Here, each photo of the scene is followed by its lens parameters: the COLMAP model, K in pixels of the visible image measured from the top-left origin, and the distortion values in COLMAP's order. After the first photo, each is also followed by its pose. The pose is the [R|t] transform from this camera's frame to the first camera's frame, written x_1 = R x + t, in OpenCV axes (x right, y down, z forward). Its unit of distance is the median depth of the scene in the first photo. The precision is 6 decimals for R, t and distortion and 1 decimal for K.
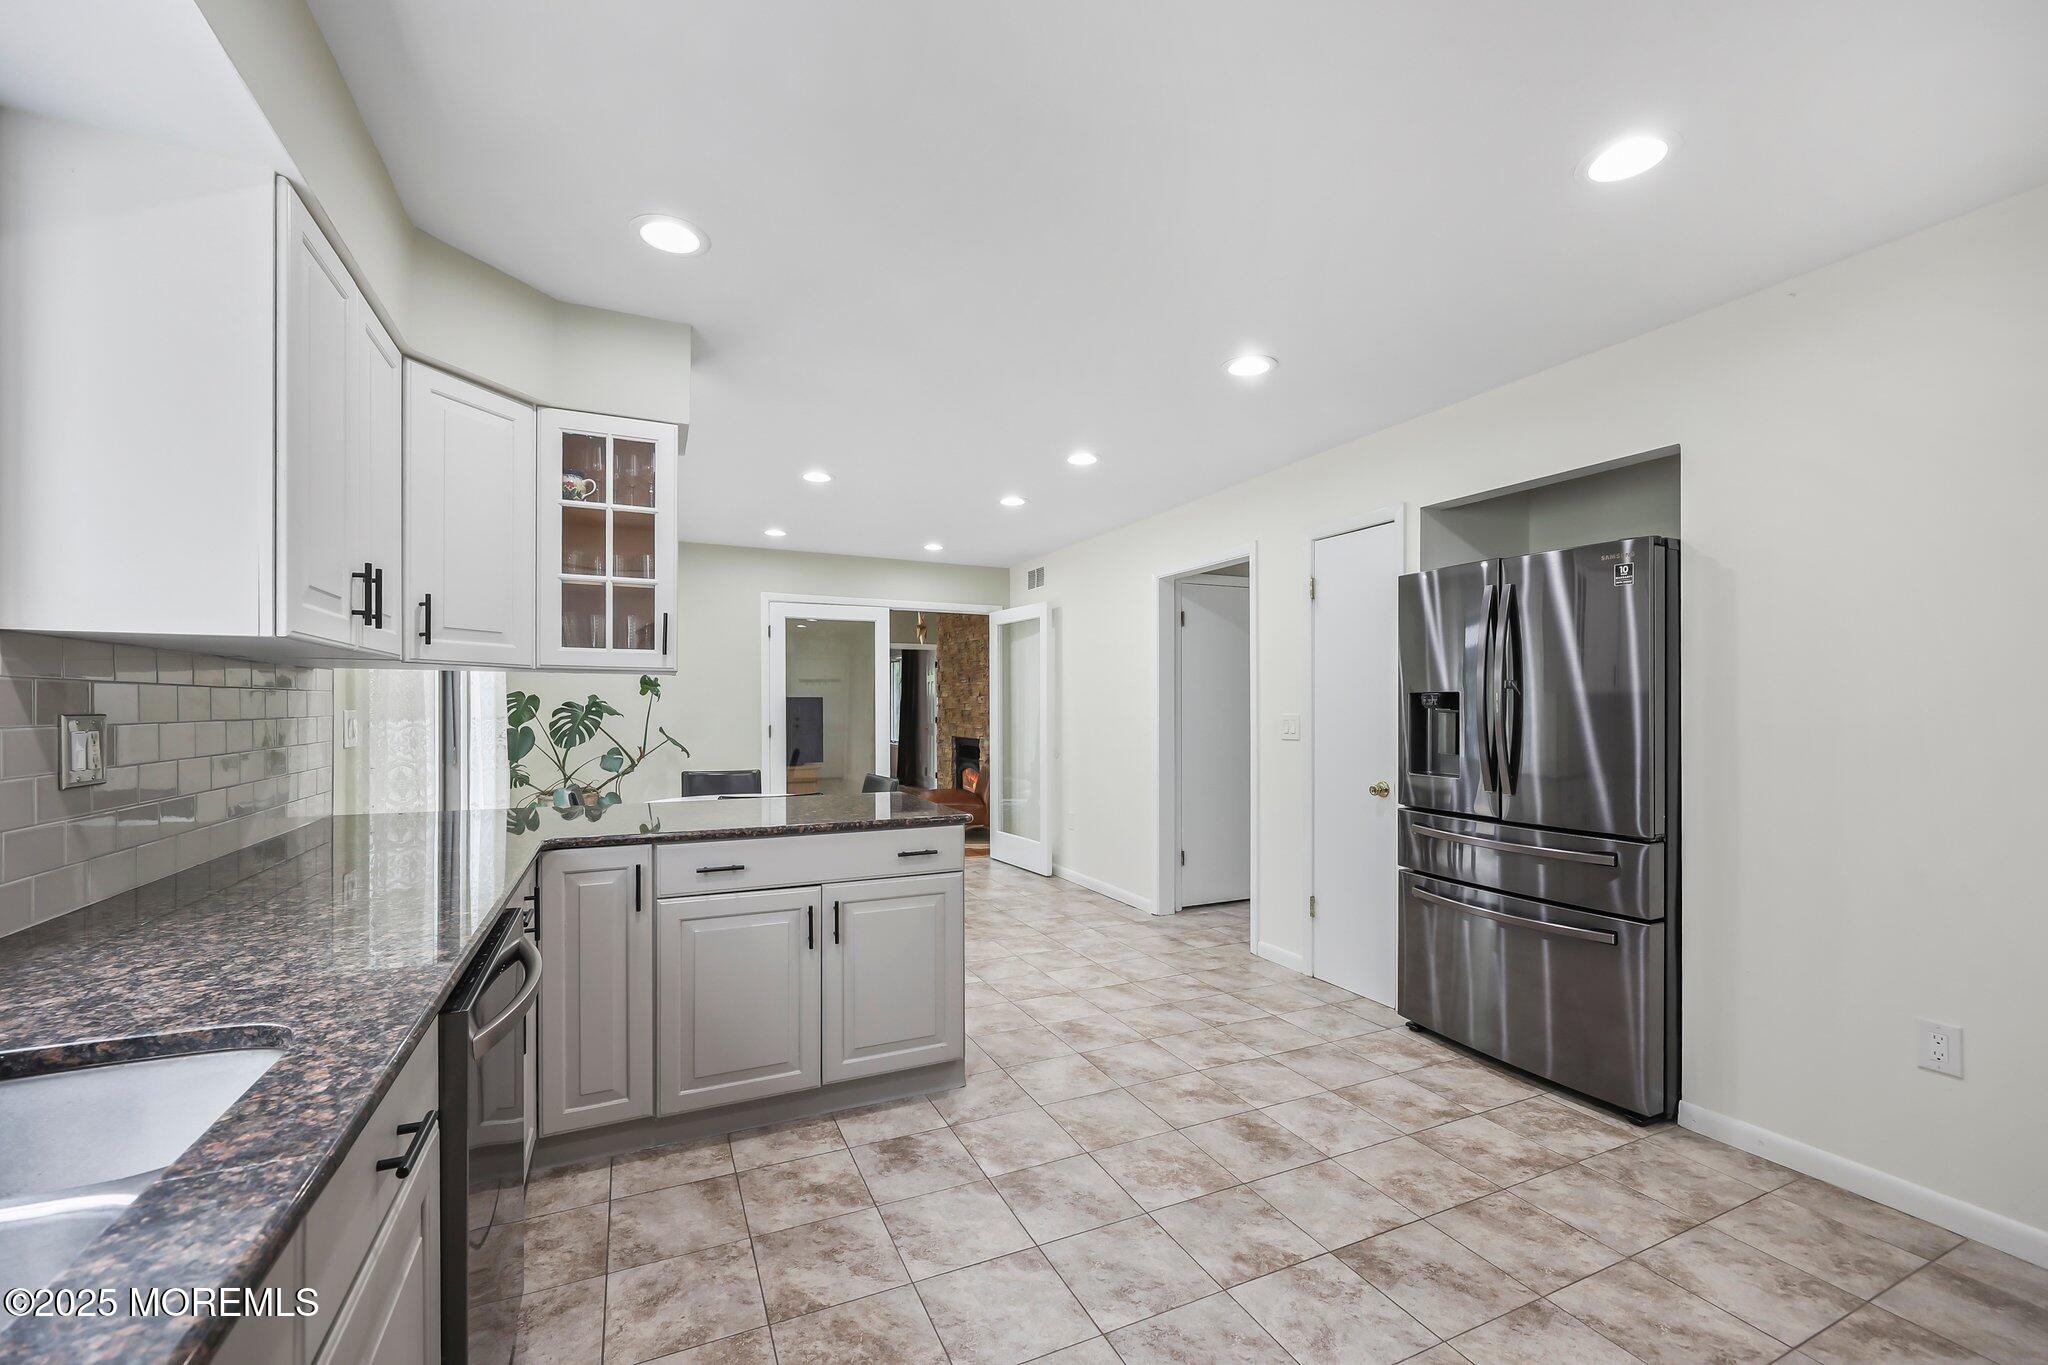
lens RADIAL K [[834.5, 0, 1034.7], [0, 834.5, 710.7], [0, 0, 1]] dist [0.002246, 0.000561]
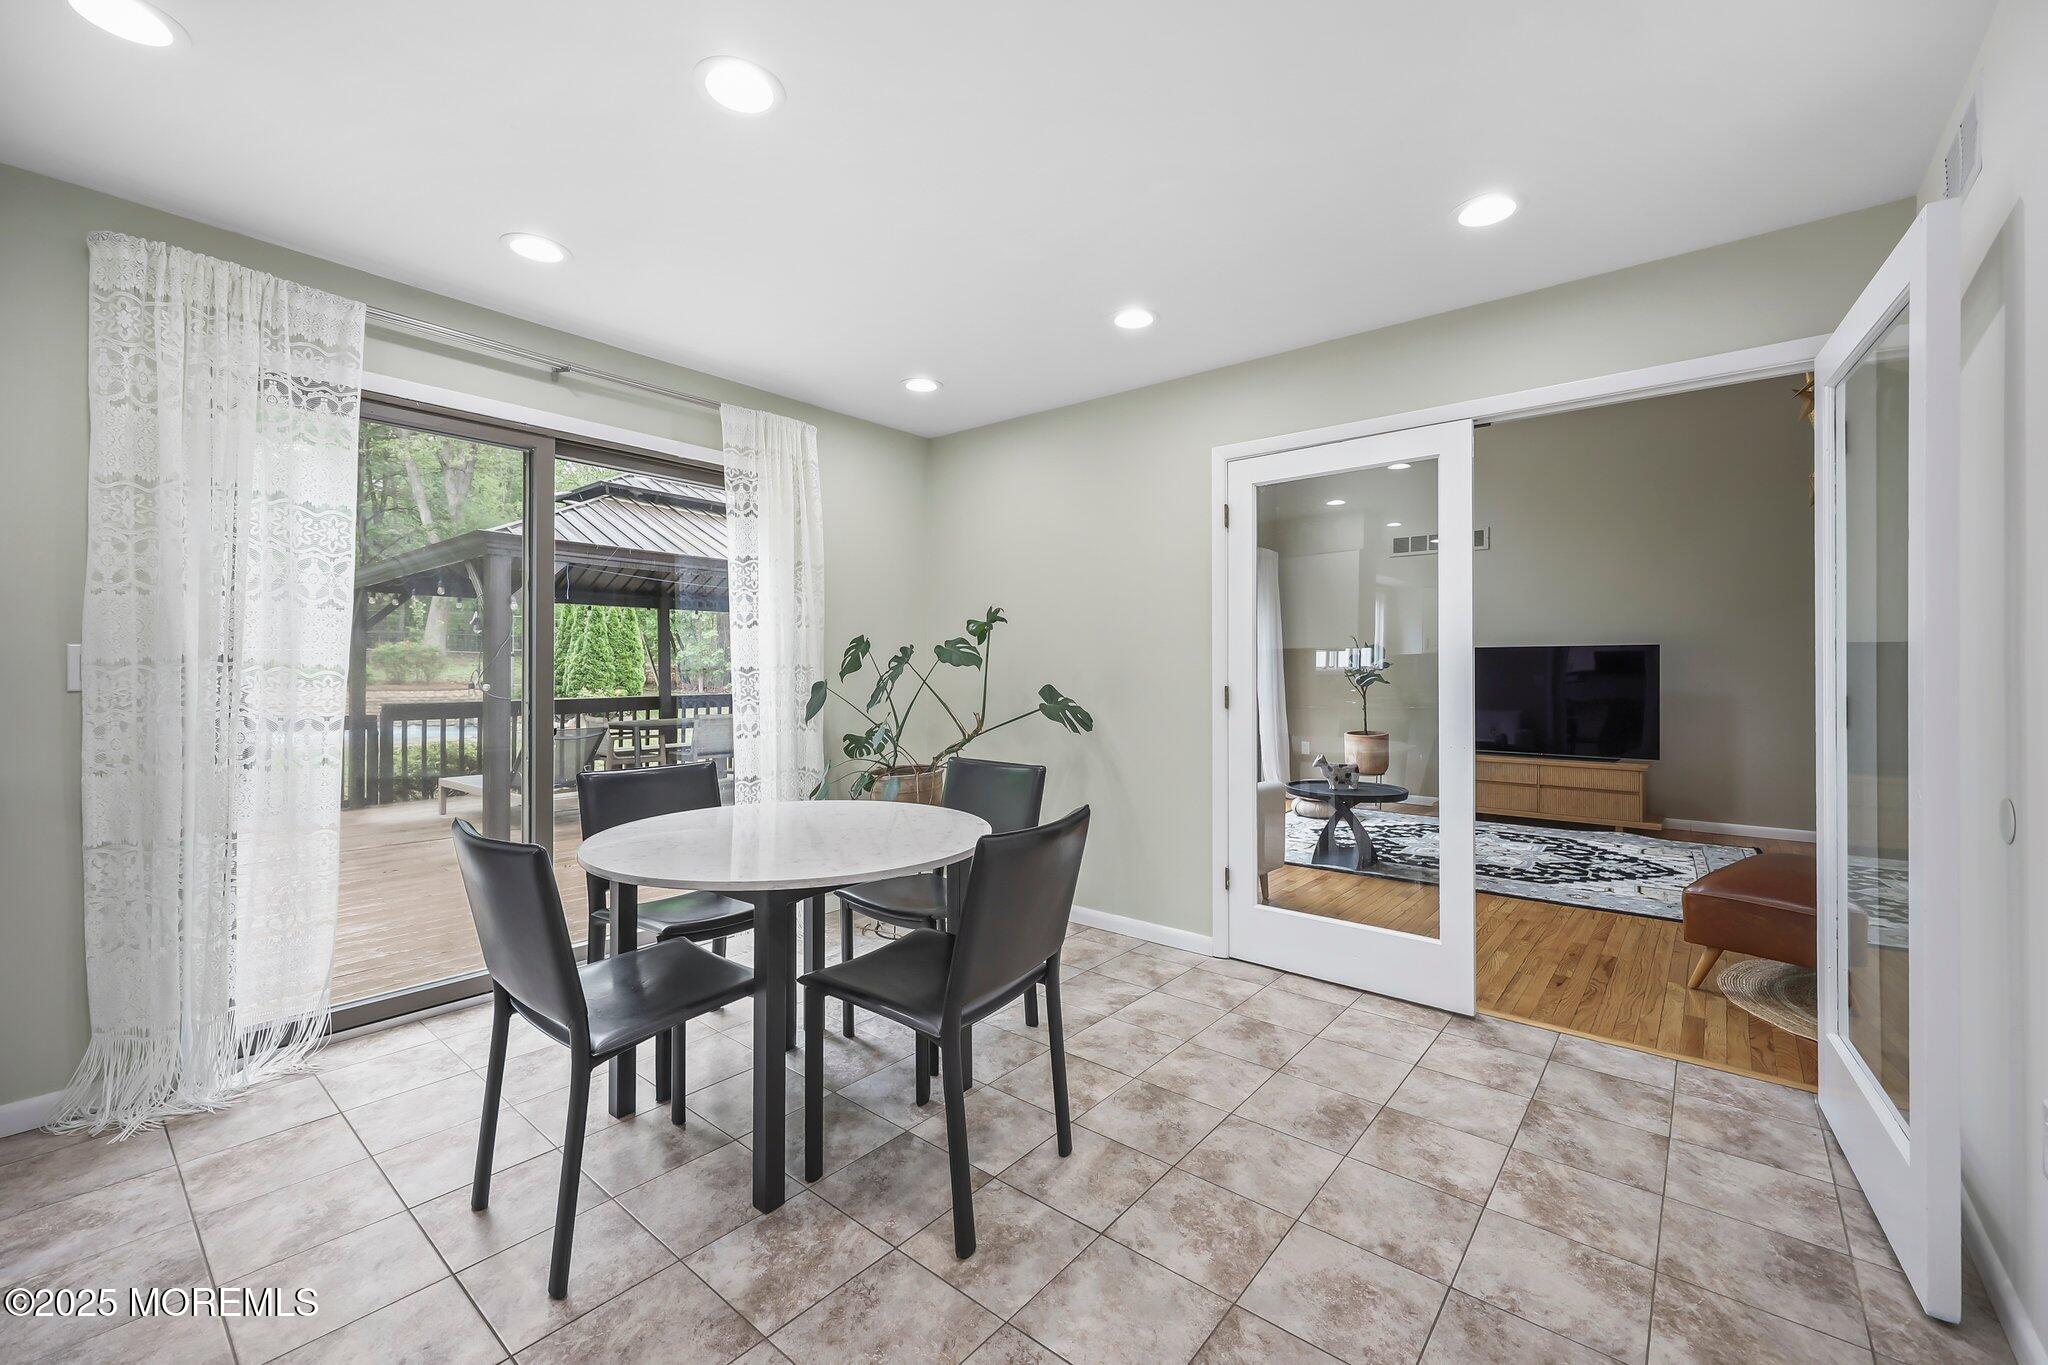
lens RADIAL K [[834.5, 0, 1043.6], [0, 834.5, 677.8], [0, 0, 1]] dist [0.002246, 0.000561]
pose [[0.432518, 0.005363, -0.901610, 0.317402], [-0.005076, 0.999981, 0.003514, 0.025972], [0.901611, 0.003057, 0.432536, 1.629509]]
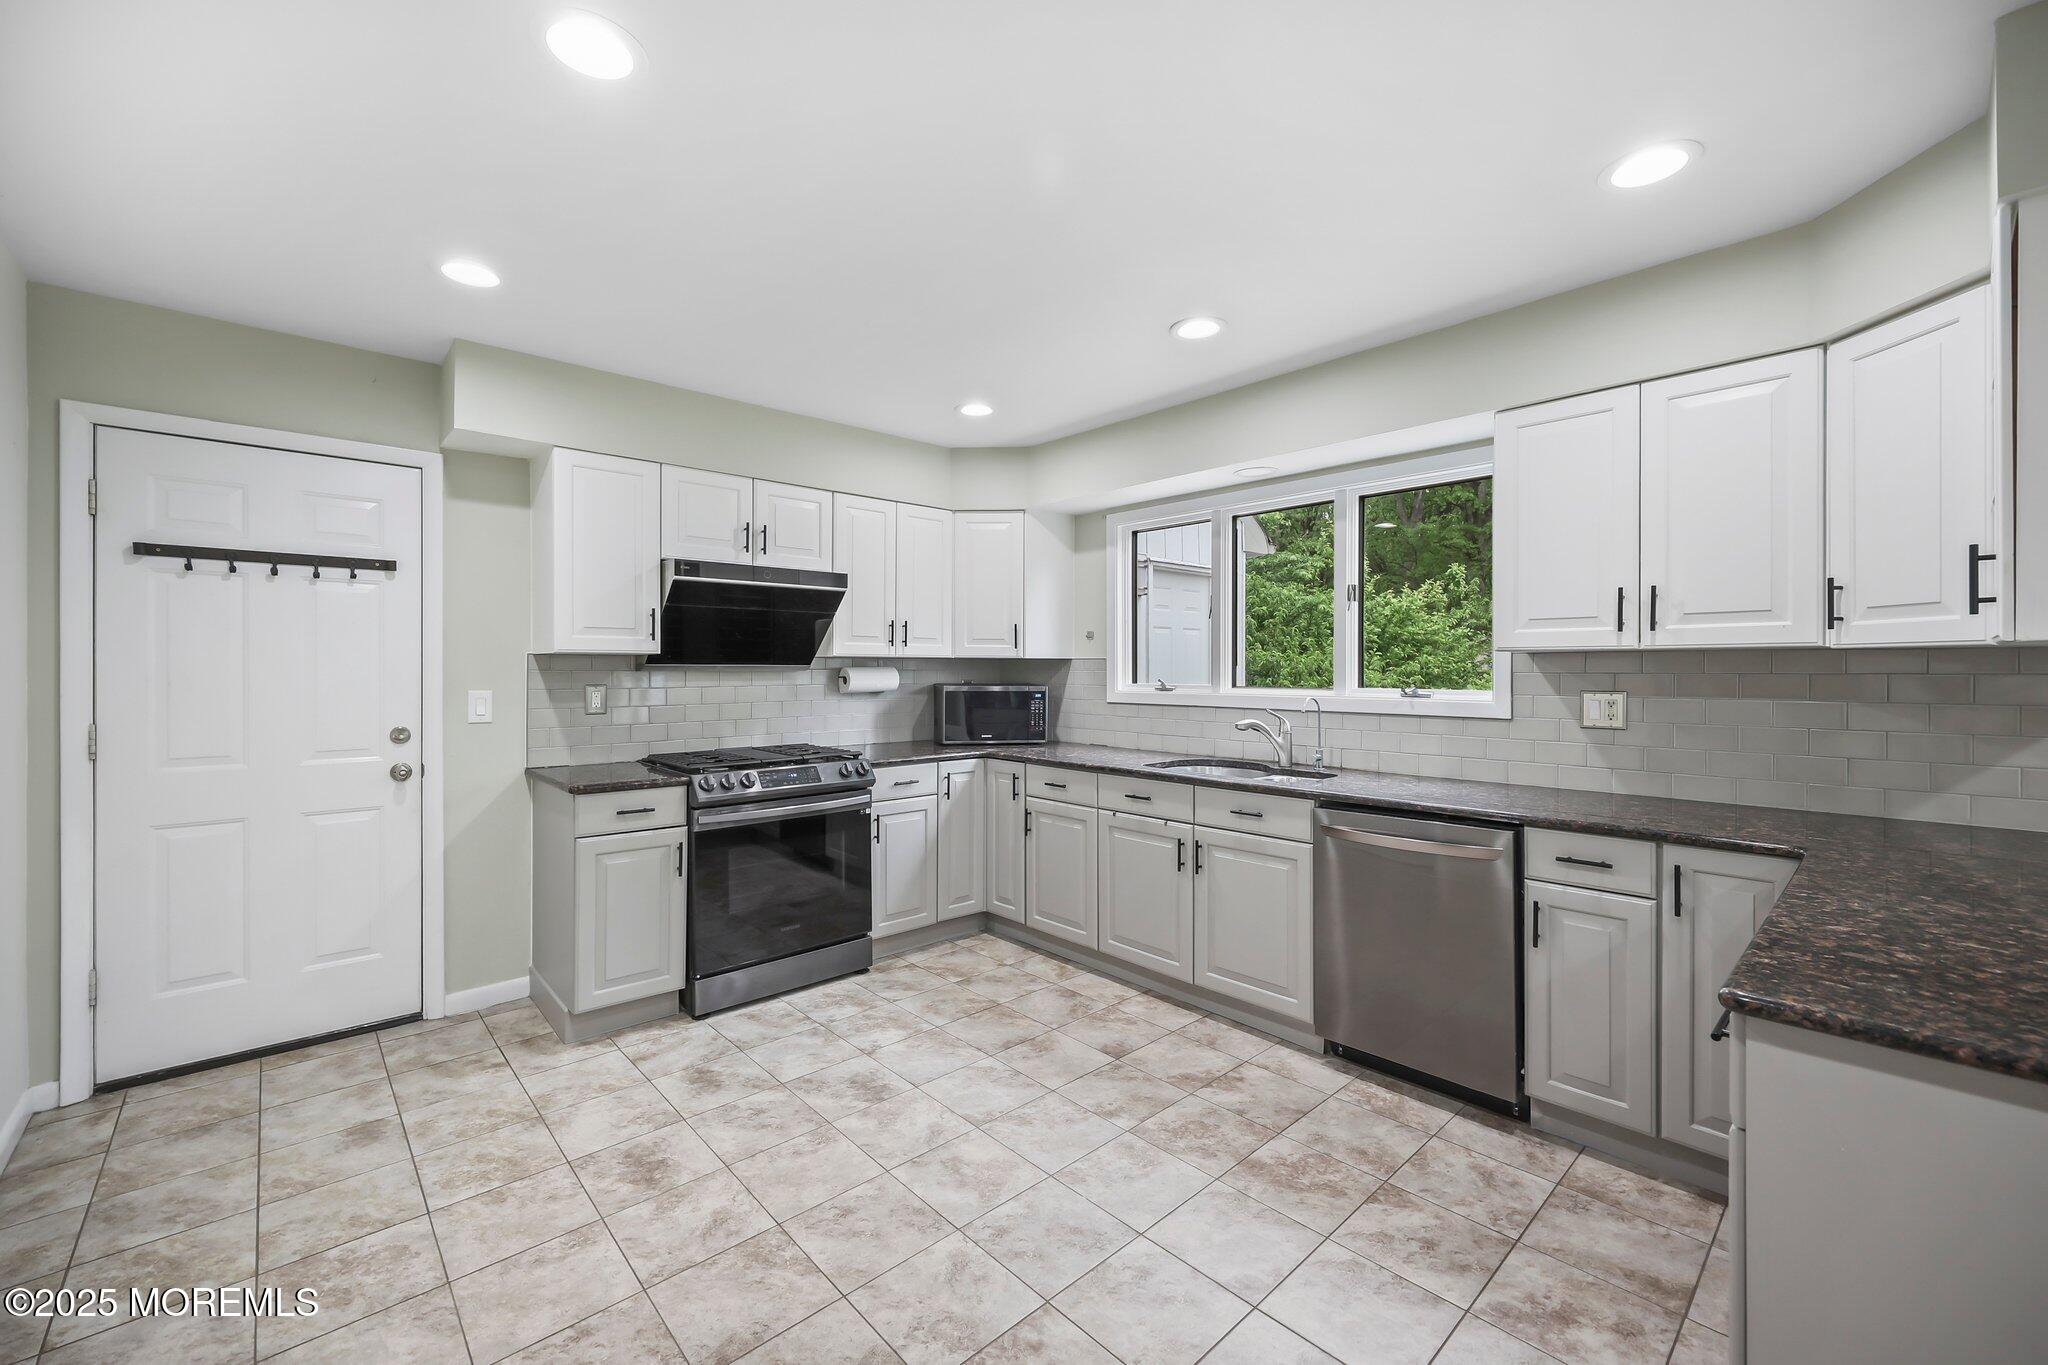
lens RADIAL K [[834.5, 0, 1022.9], [0, 834.5, 673.0], [0, 0, 1]] dist [0.002246, 0.000561]
pose [[-0.958571, -0.000111, -0.284853, 0.385659], [-0.002778, 0.999956, 0.008960, -0.028985], [0.284839, 0.009380, -0.958529, 1.391824]]
